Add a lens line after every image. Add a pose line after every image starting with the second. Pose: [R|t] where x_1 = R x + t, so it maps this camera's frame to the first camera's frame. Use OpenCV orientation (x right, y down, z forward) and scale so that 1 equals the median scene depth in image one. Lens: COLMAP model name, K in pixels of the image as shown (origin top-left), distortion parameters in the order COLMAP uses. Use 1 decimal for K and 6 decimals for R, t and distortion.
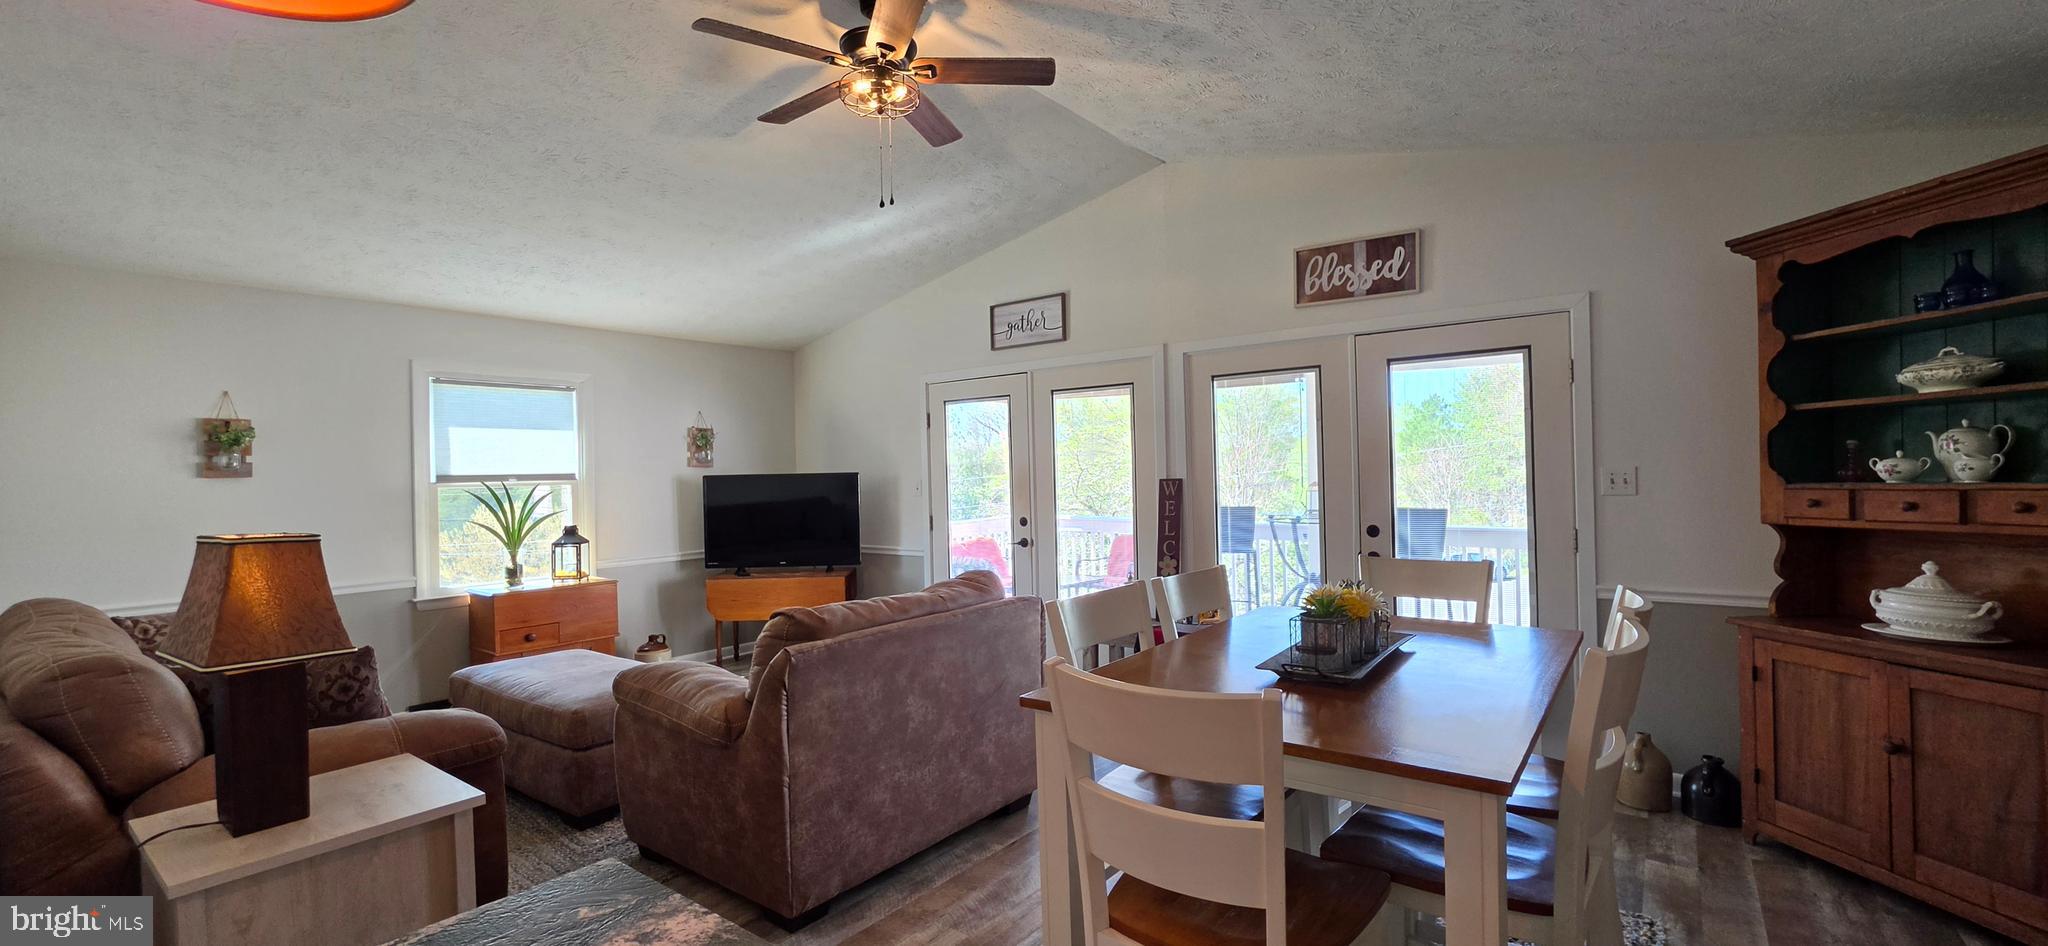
lens RADIAL K [[829.9, 0, 1041.6], [0, 829.9, 482.8], [0, 0, 1]] dist [-0.001149, -0.000300]
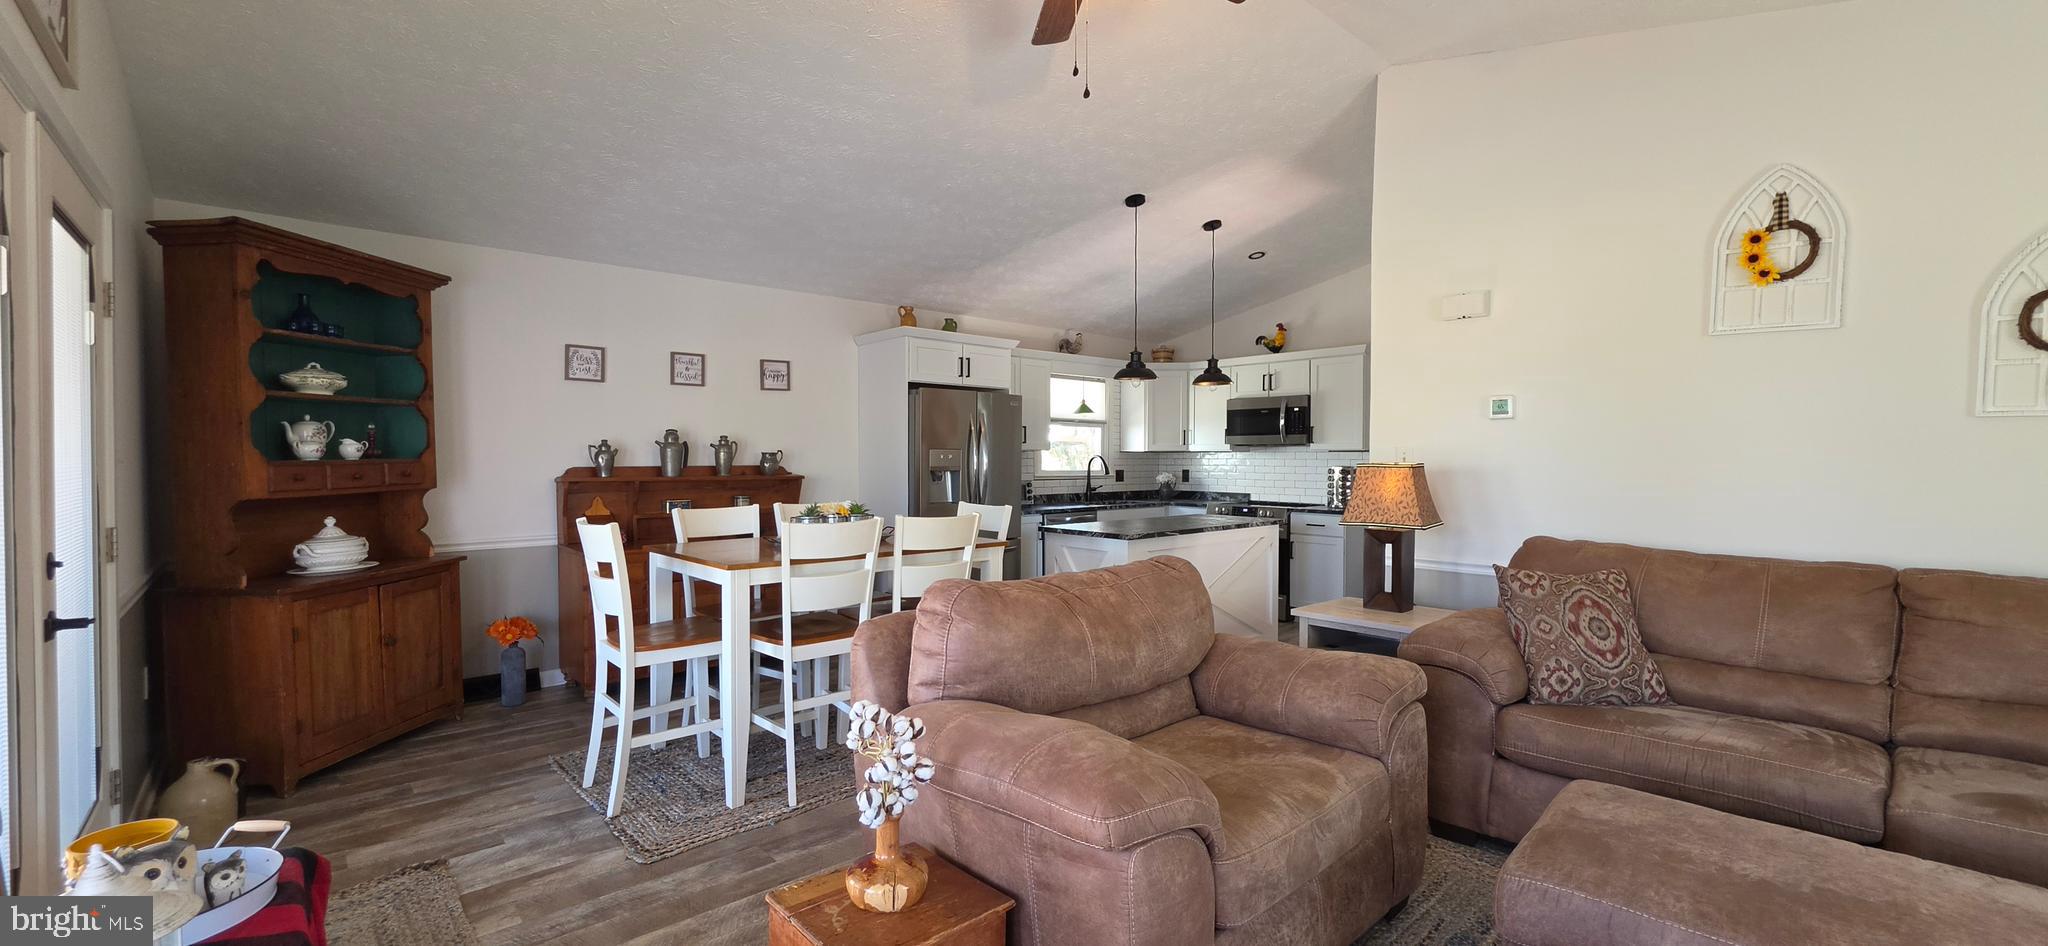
lens RADIAL K [[829.9, 0, 1043.8], [0, 829.9, 473.9], [0, 0, 1]] dist [-0.001149, -0.000300]
pose [[-0.987799, 0.016851, 0.154817, -0.200473], [0.021393, 0.999387, 0.027718, 0.006531], [-0.154255, 0.030692, -0.987554, 1.335329]]
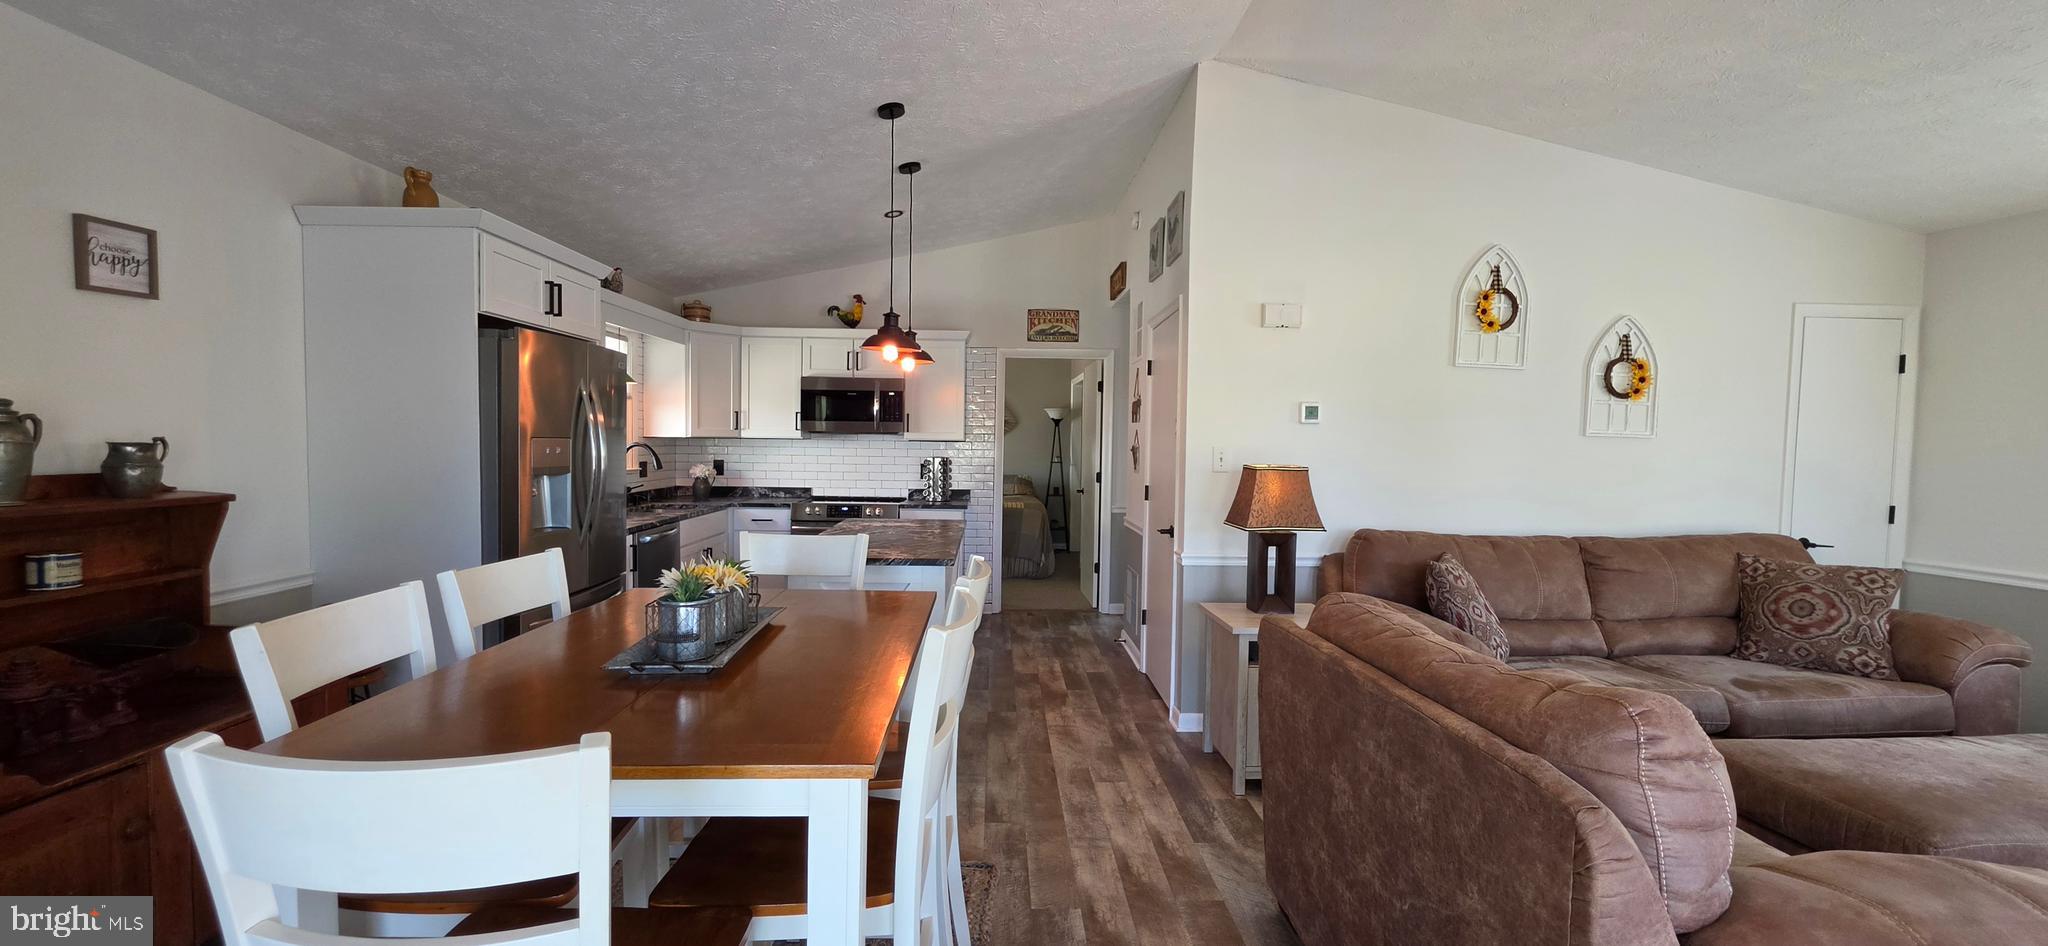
lens RADIAL K [[829.9, 0, 1032.4], [0, 829.9, 473.1], [0, 0, 1]] dist [-0.001149, -0.000300]
pose [[-0.776808, 0.034622, -0.628785, 0.310604], [-0.004649, 0.998145, 0.060704, -0.015484], [0.629720, 0.050078, -0.775206, 0.913803]]
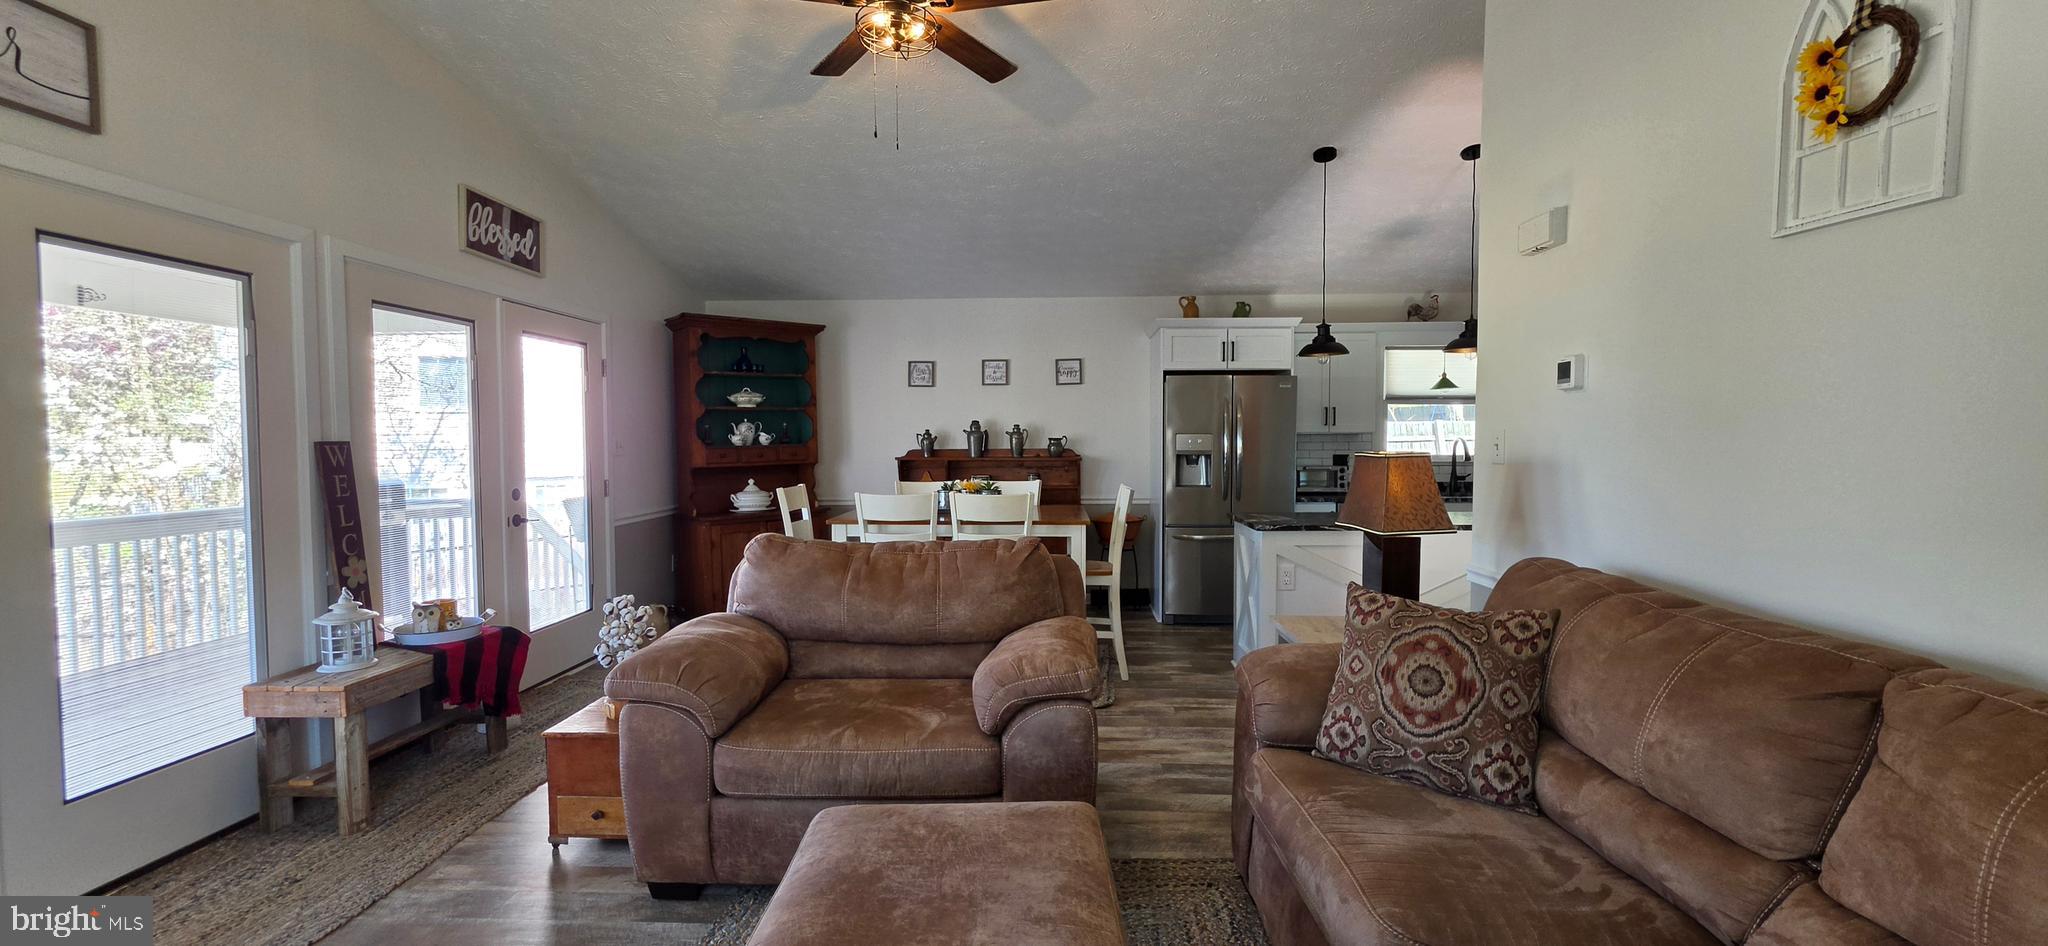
lens RADIAL K [[829.9, 0, 1025.9], [0, 829.9, 478.6], [0, 0, 1]] dist [-0.001149, -0.000300]
pose [[-0.595728, -0.015786, 0.803031, -0.790451], [0.025311, 0.998941, 0.038415, 0.014825], [-0.802788, 0.043210, -0.594697, 1.085118]]
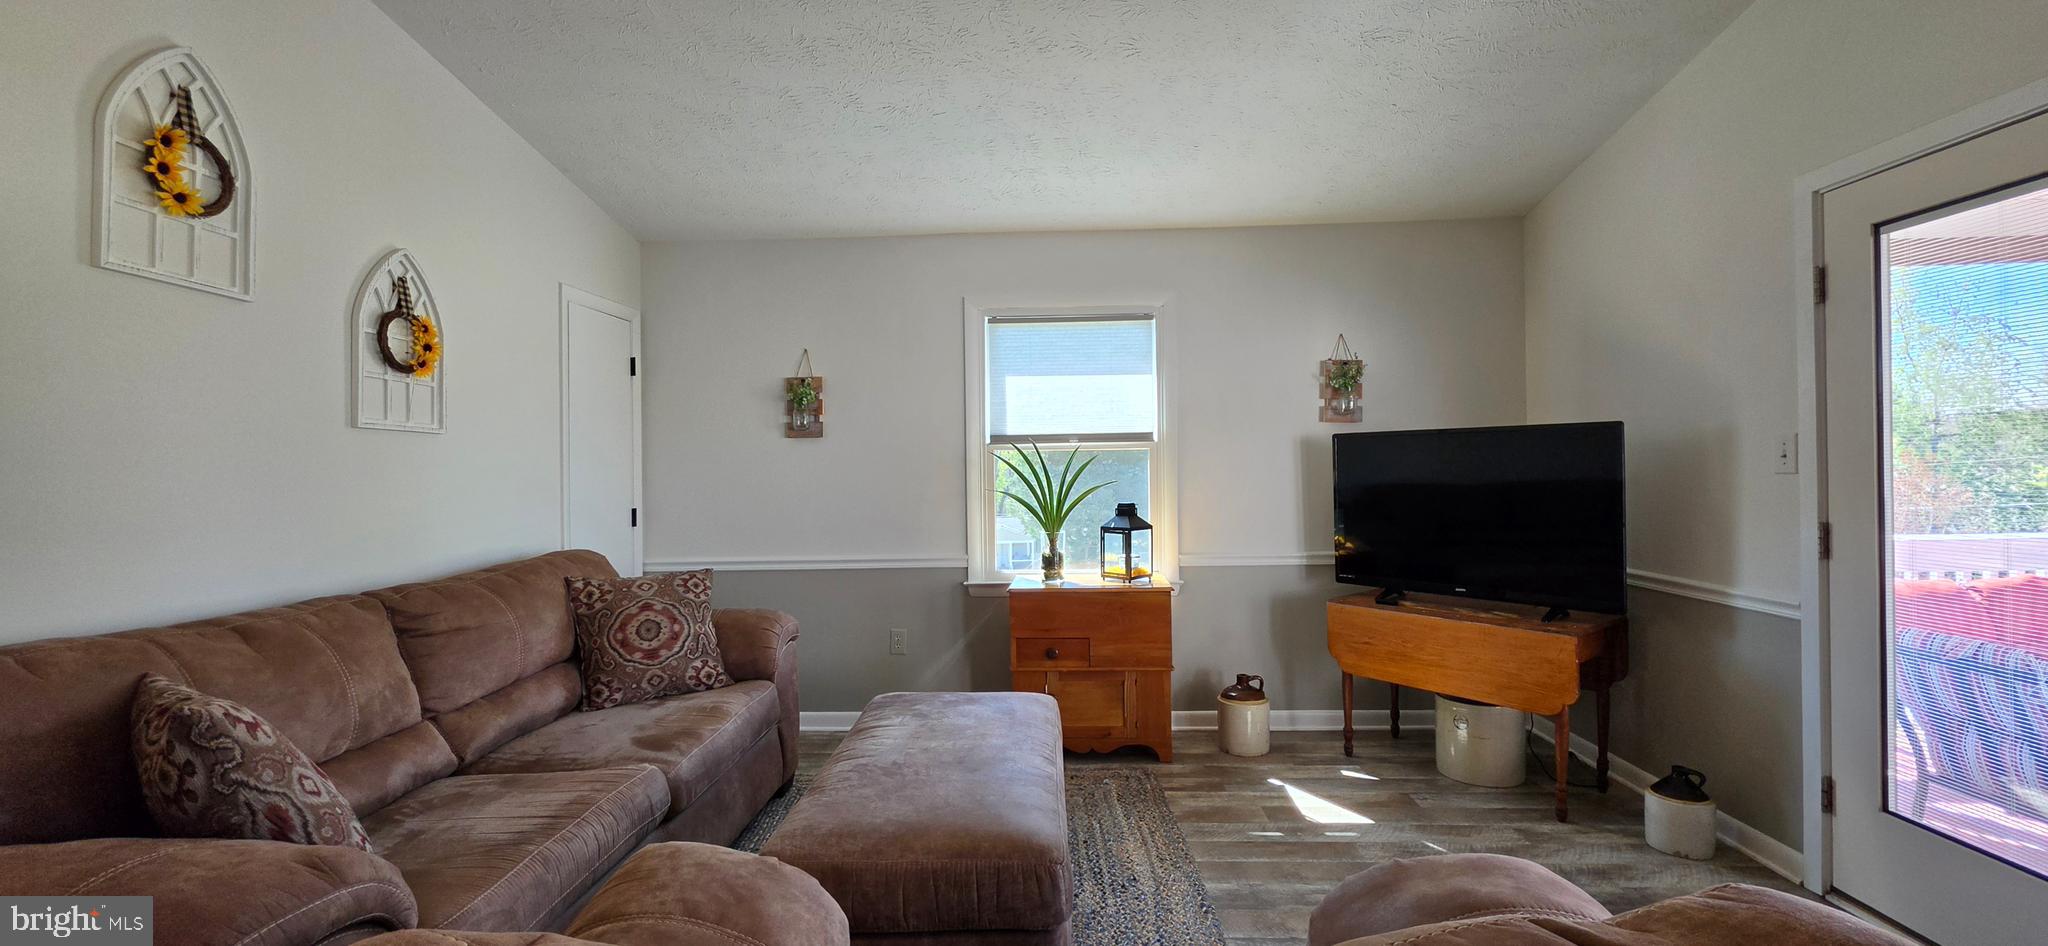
lens RADIAL K [[829.9, 0, 1026.3], [0, 829.9, 470.1], [0, 0, 1]] dist [-0.001149, -0.000300]
pose [[0.554285, 0.015633, -0.832180, -0.021350], [-0.006241, 0.999874, 0.014626, 0.015200], [0.832304, -0.002913, 0.554312, 0.647899]]
